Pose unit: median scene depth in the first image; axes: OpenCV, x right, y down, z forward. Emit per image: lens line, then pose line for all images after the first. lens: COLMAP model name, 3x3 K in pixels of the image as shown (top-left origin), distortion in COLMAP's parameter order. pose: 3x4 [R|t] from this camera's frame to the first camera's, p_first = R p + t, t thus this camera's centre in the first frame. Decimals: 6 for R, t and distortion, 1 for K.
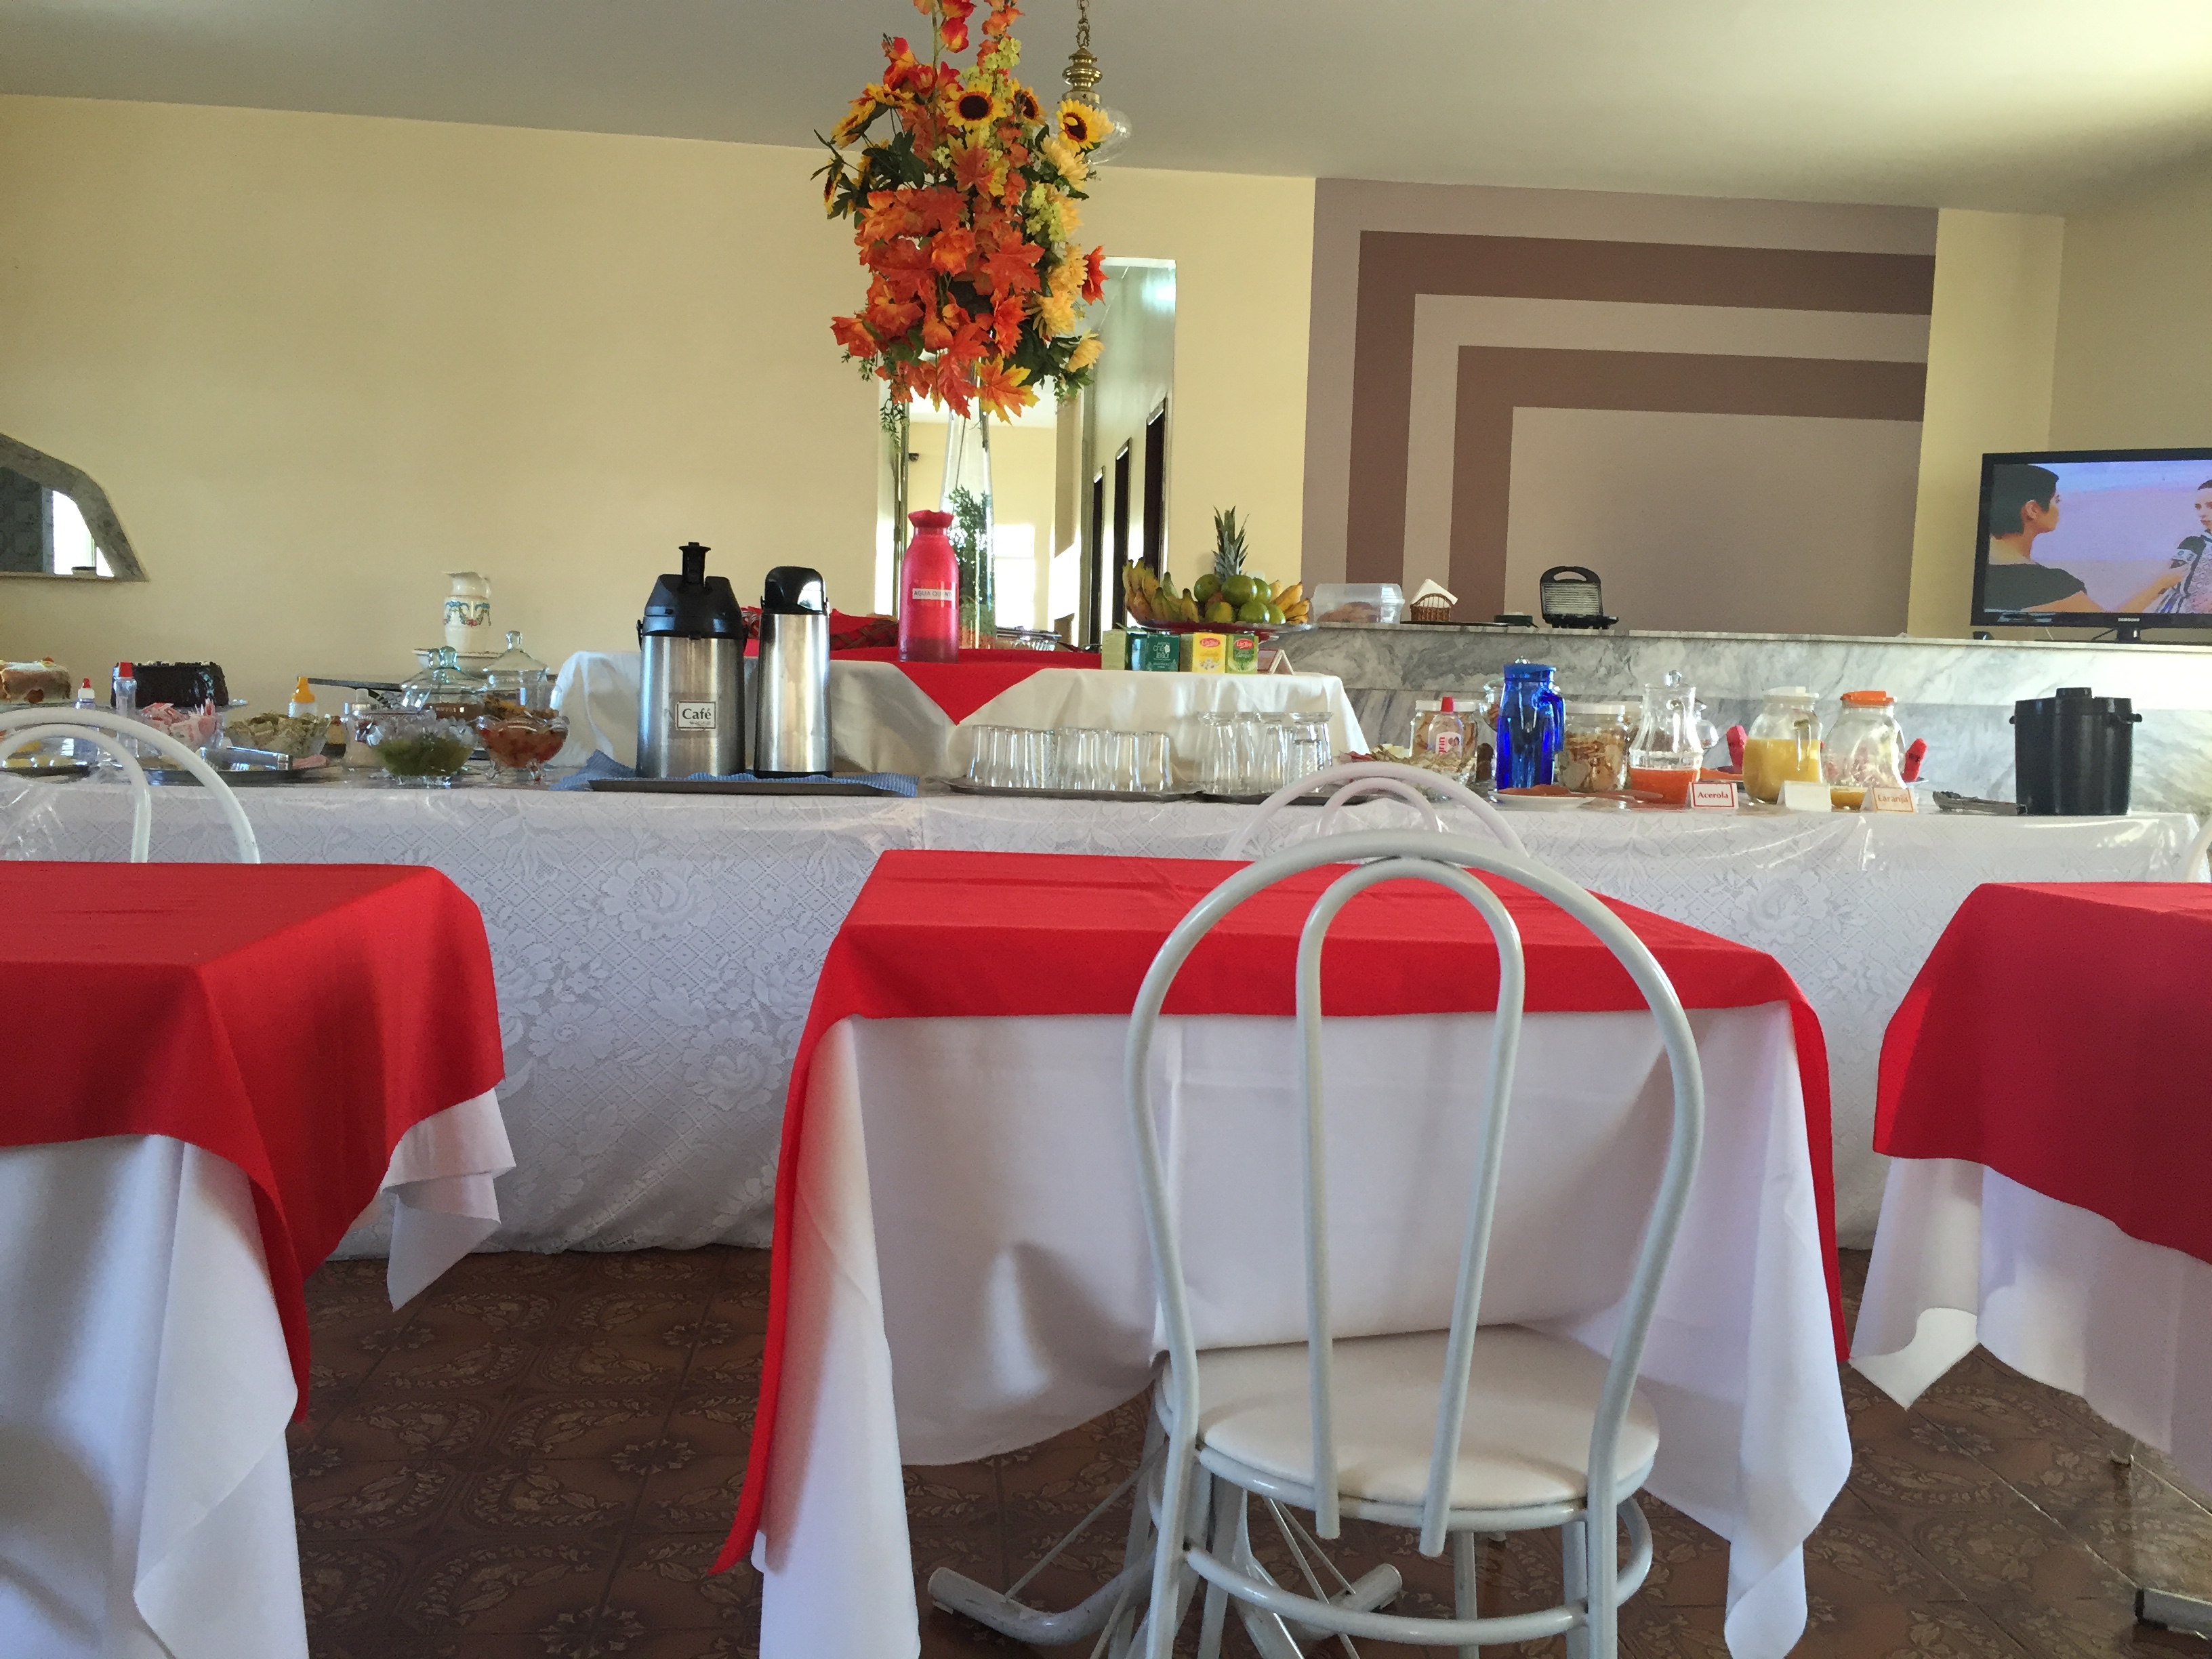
lens RADIAL K [[1879.7, 0, 1106.0], [0, 1879.7, 829.5], [0, 0, 1]] dist [0.085737, -0.136164]
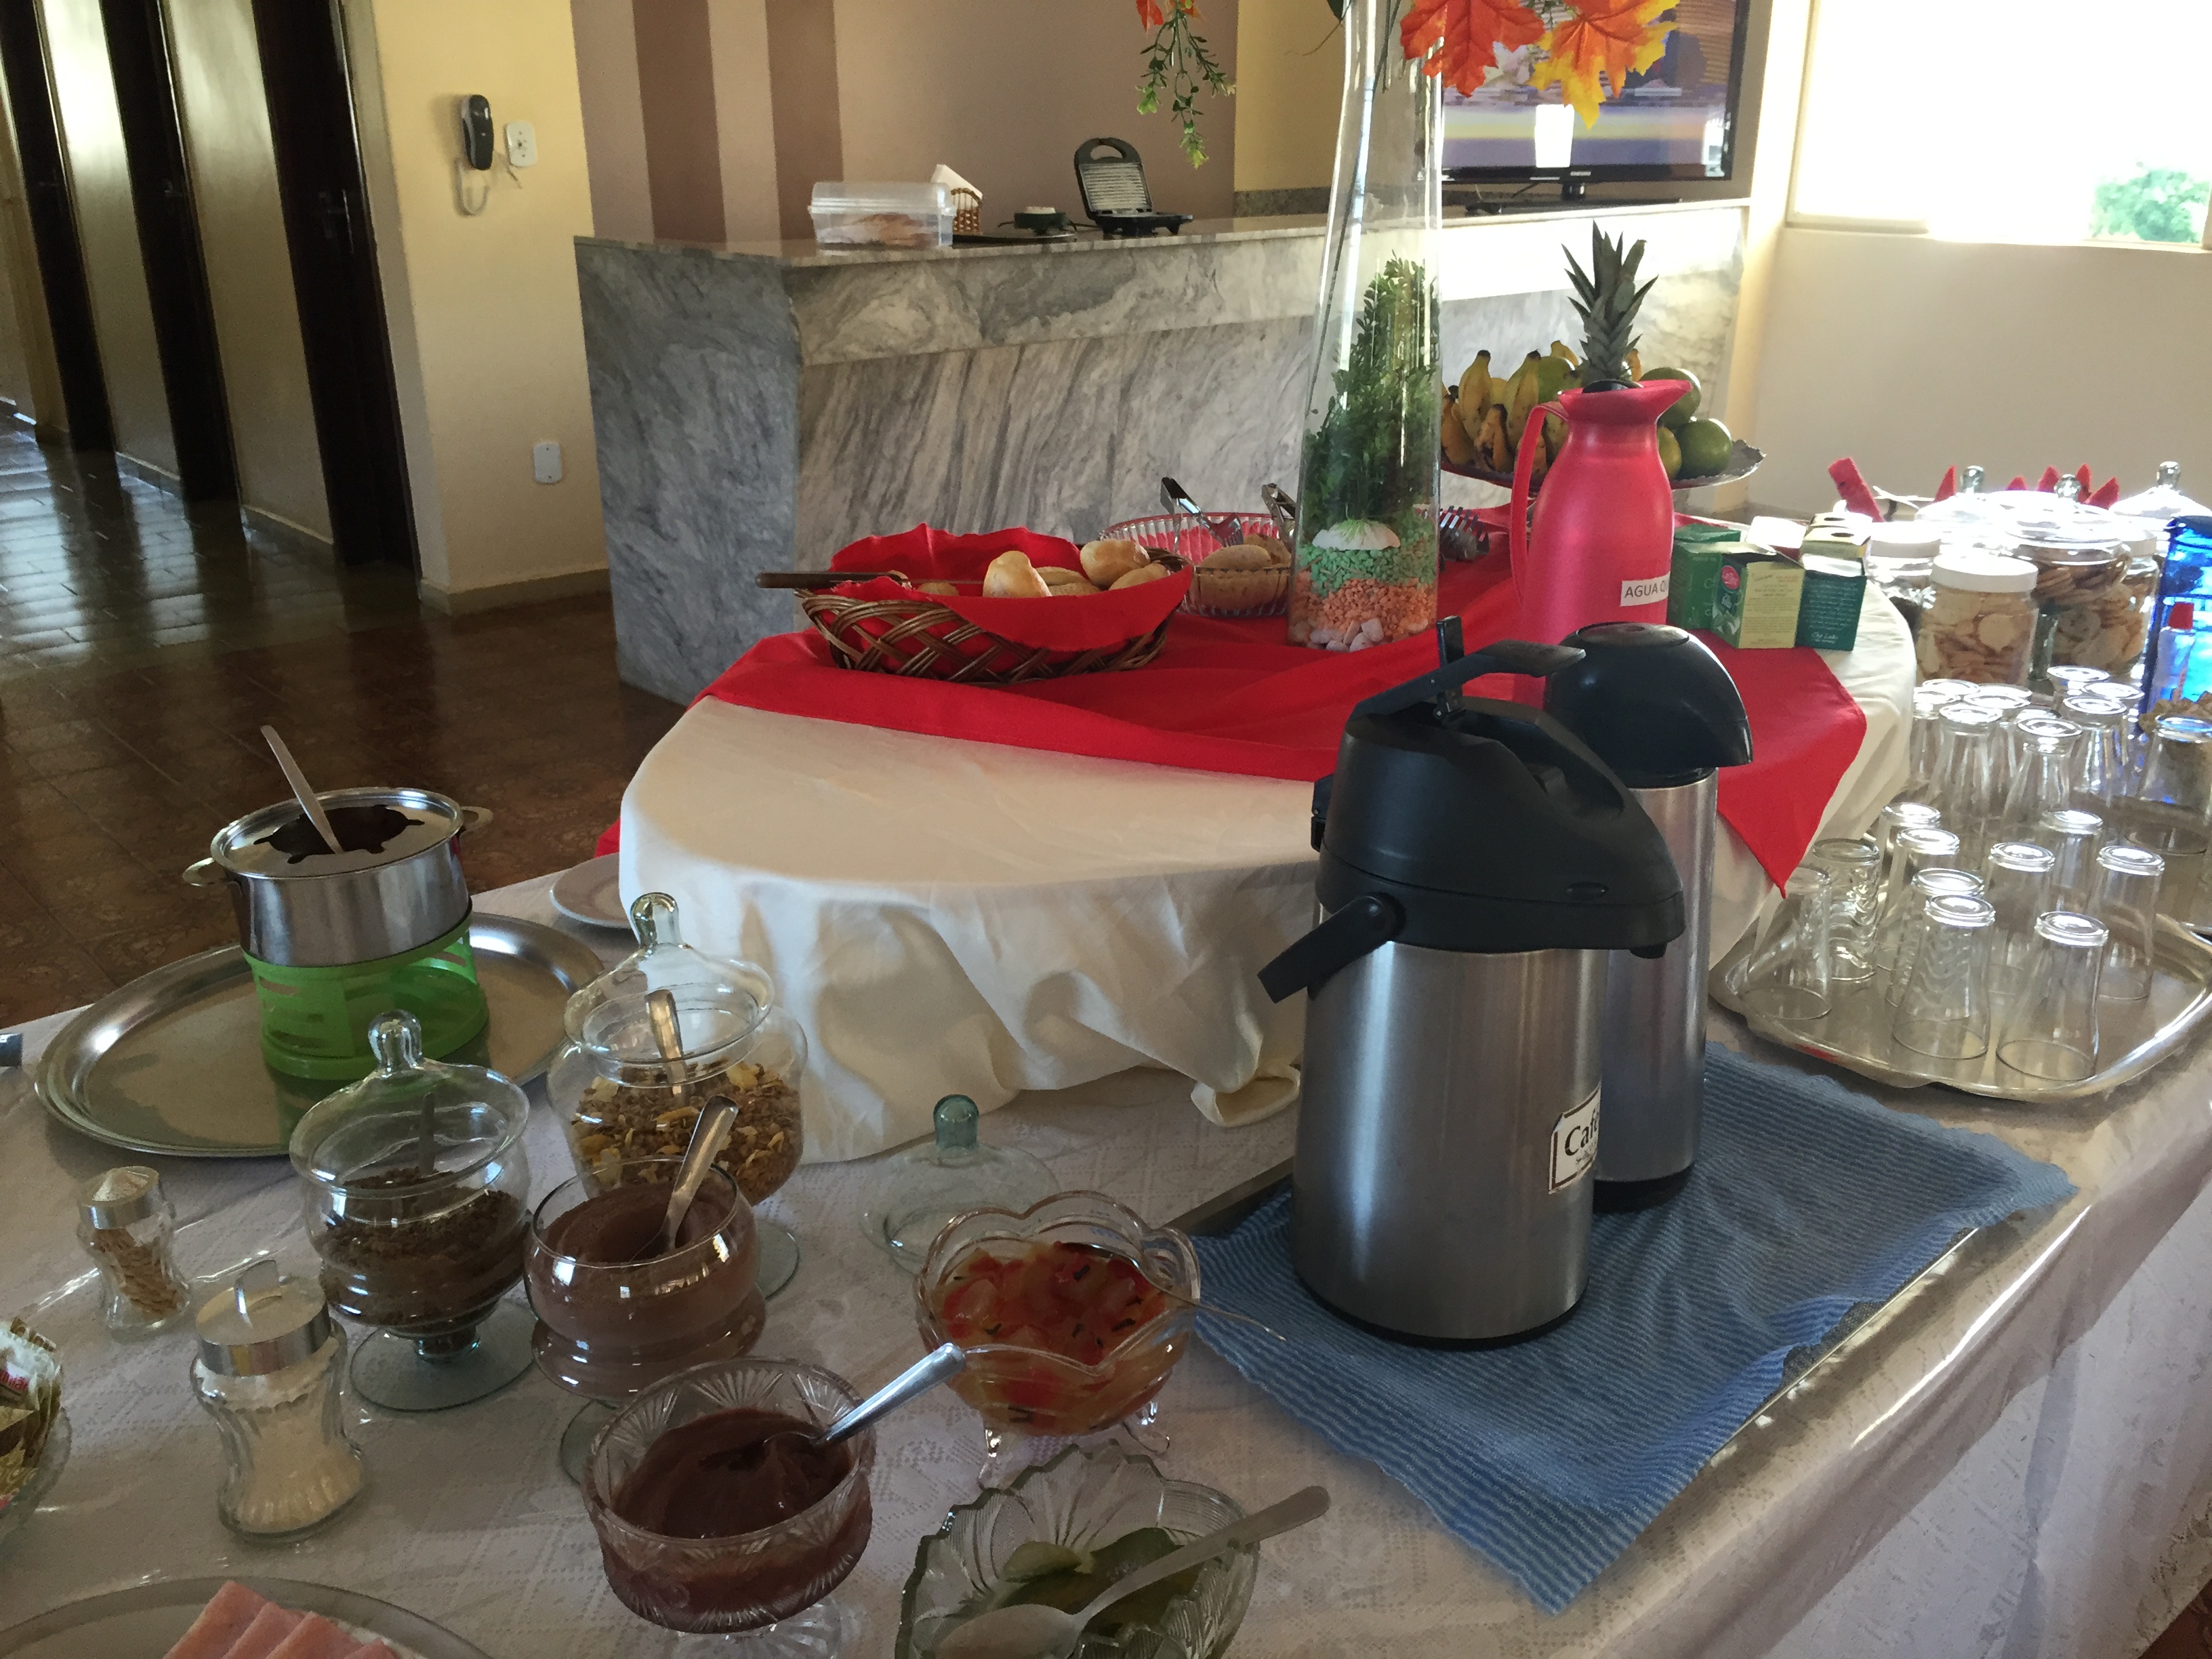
lens RADIAL K [[1879.7, 0, 1106.0], [0, 1879.7, 829.5], [0, 0, 1]] dist [0.085737, -0.136164]
pose [[0.805887, -0.237367, 0.542405, -0.227834], [0.076832, 0.950298, 0.301714, -0.111618], [-0.587063, -0.201473, 0.784070, 0.385358]]
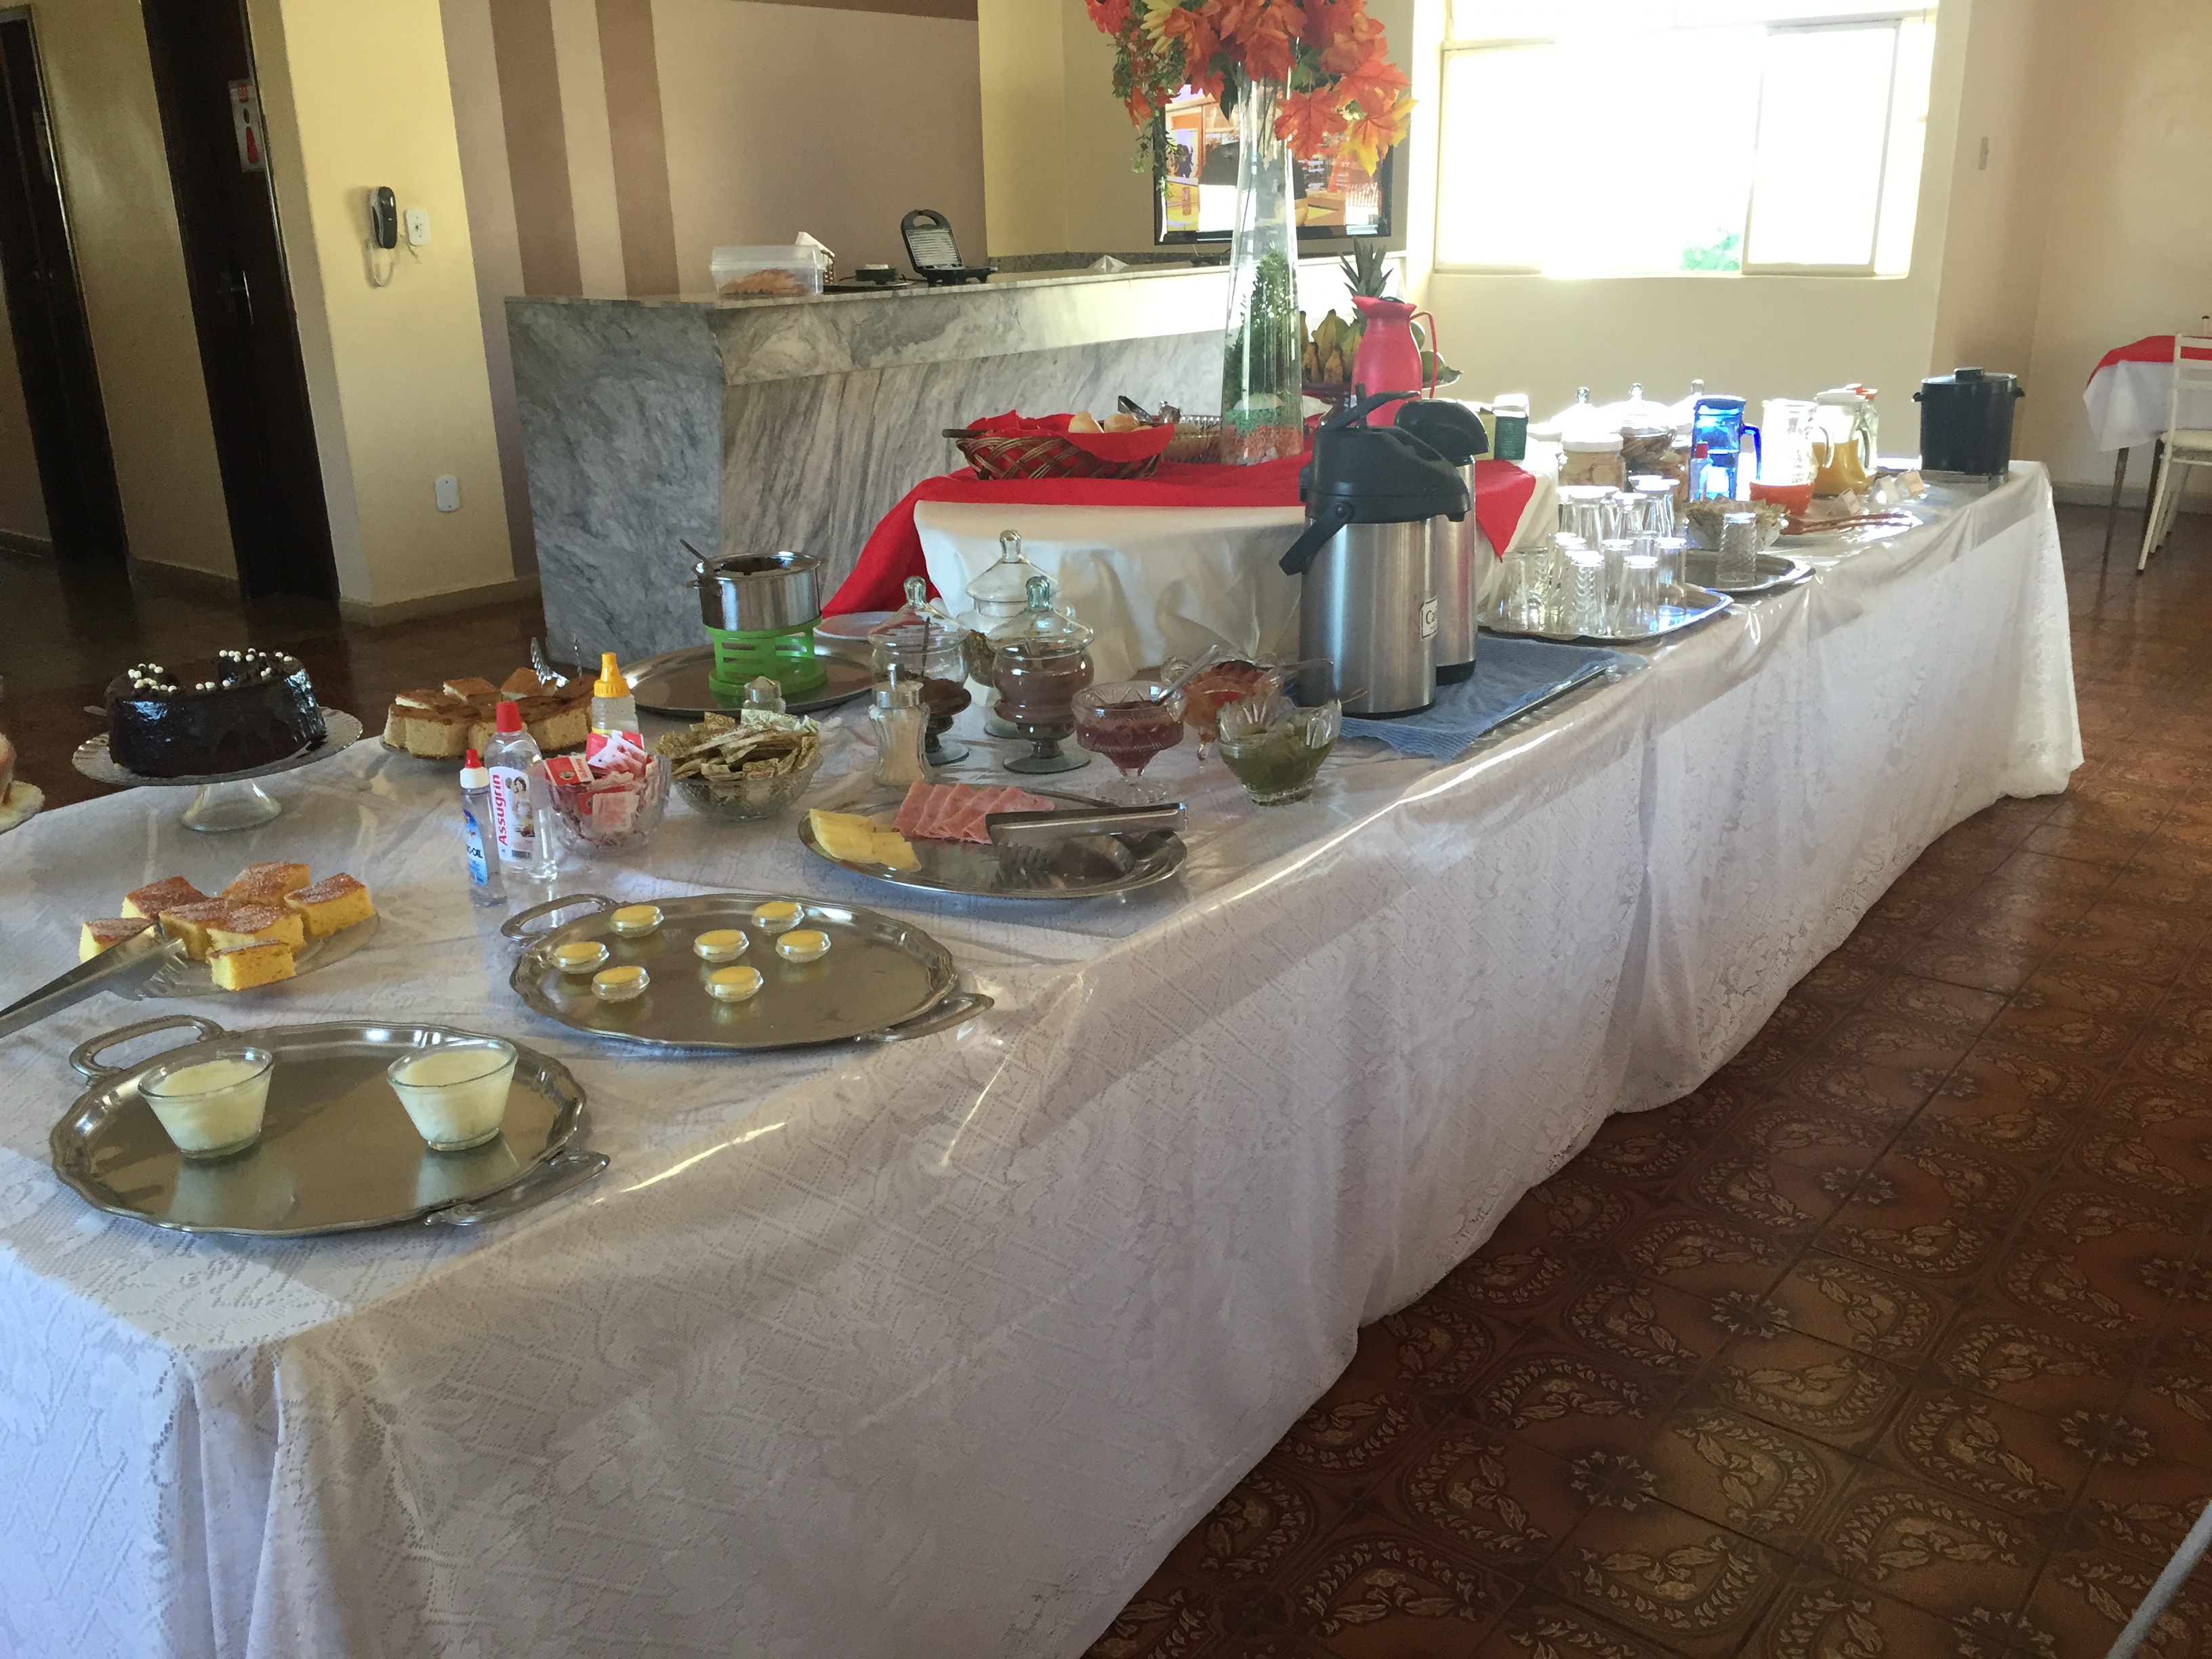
lens RADIAL K [[1879.7, 0, 1106.0], [0, 1879.7, 829.5], [0, 0, 1]] dist [0.085737, -0.136164]
pose [[0.690175, -0.270890, 0.671026, -0.420728], [0.105653, 0.955075, 0.276891, -0.101461], [-0.715888, -0.120208, 0.687790, 0.268020]]
